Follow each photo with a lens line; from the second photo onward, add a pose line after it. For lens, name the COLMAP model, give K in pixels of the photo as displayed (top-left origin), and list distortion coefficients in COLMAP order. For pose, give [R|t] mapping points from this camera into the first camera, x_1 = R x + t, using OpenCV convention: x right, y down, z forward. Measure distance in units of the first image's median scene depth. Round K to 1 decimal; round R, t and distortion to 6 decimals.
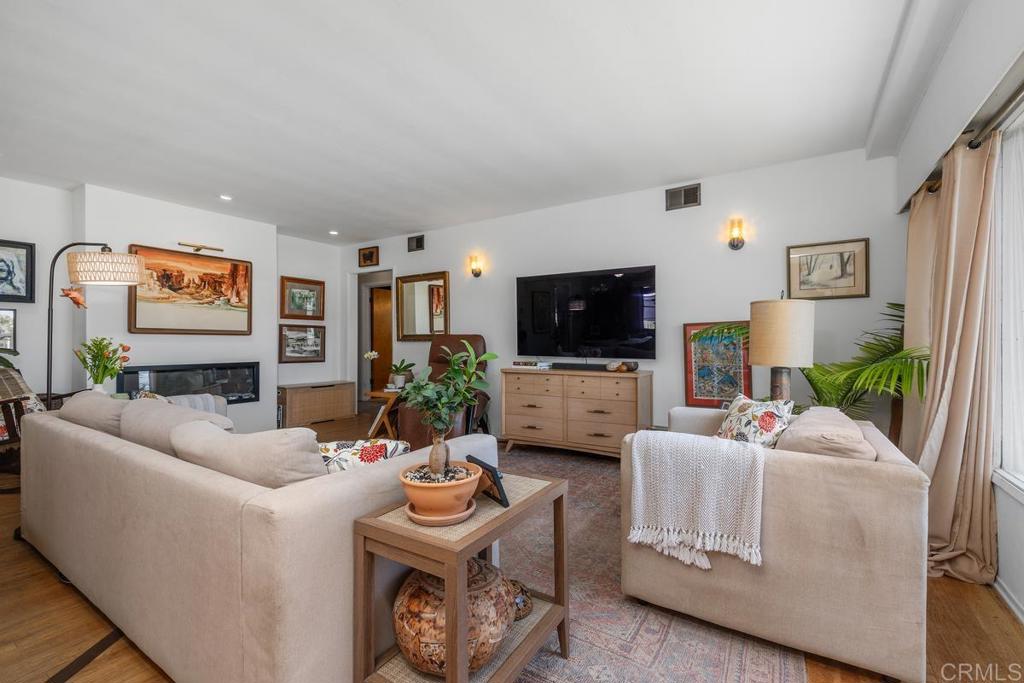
lens RADIAL K [[439.4, 0, 508.3], [0, 439.4, 341.0], [0, 0, 1]] dist [-0.003062, 0.000364]
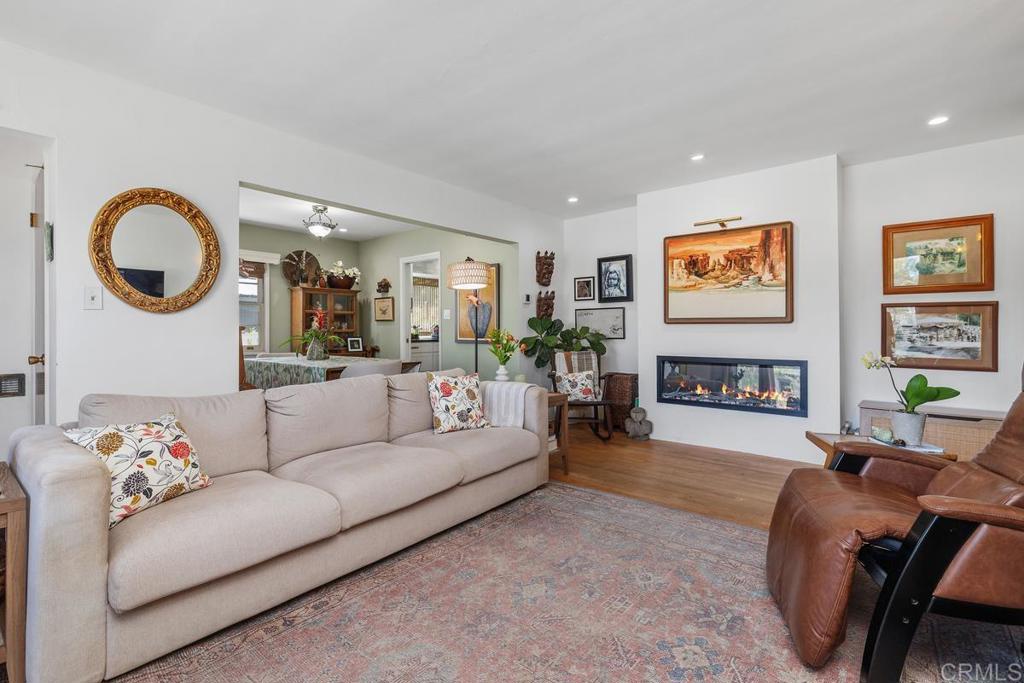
lens RADIAL K [[467.8, 0, 509.5], [0, 467.8, 331.4], [0, 0, 1]] dist [-0.005886, 0.000157]
pose [[-0.099935, -0.002739, -0.994990, 0.230965], [0.002392, 0.999993, -0.002993, 0.001848], [0.994991, -0.002679, -0.099928, 0.648227]]
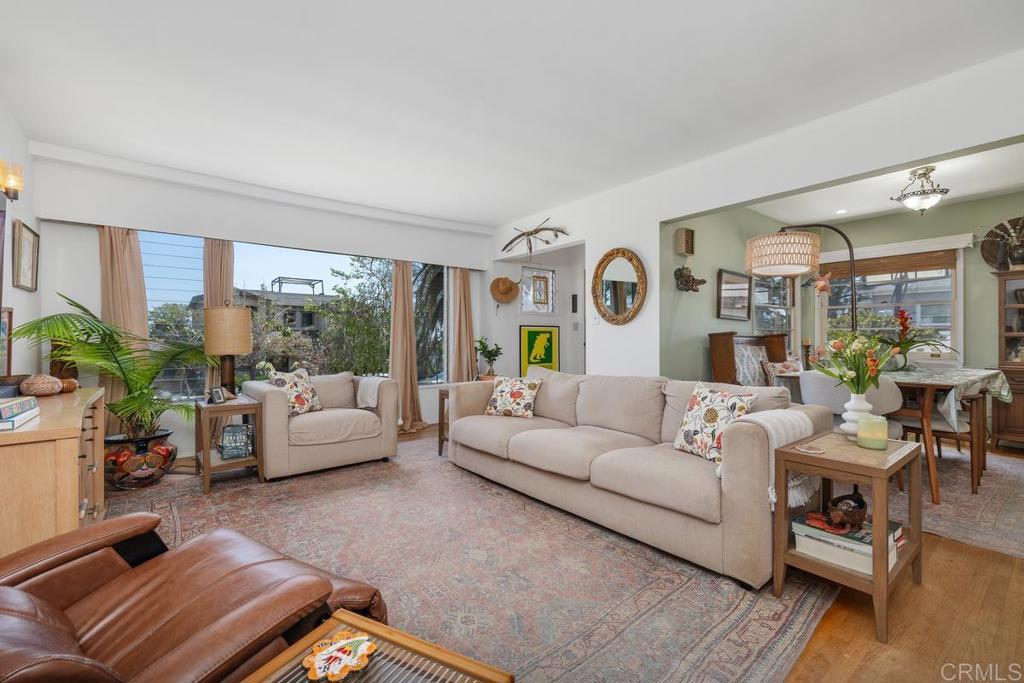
lens RADIAL K [[439.4, 0, 512.3], [0, 439.4, 339.4], [0, 0, 1]] dist [-0.003062, 0.000364]
pose [[-0.954742, -0.001937, 0.297428, -0.472827], [-0.000740, 0.999991, 0.004137, 0.002234], [-0.297433, 0.003730, -0.954735, 1.140018]]
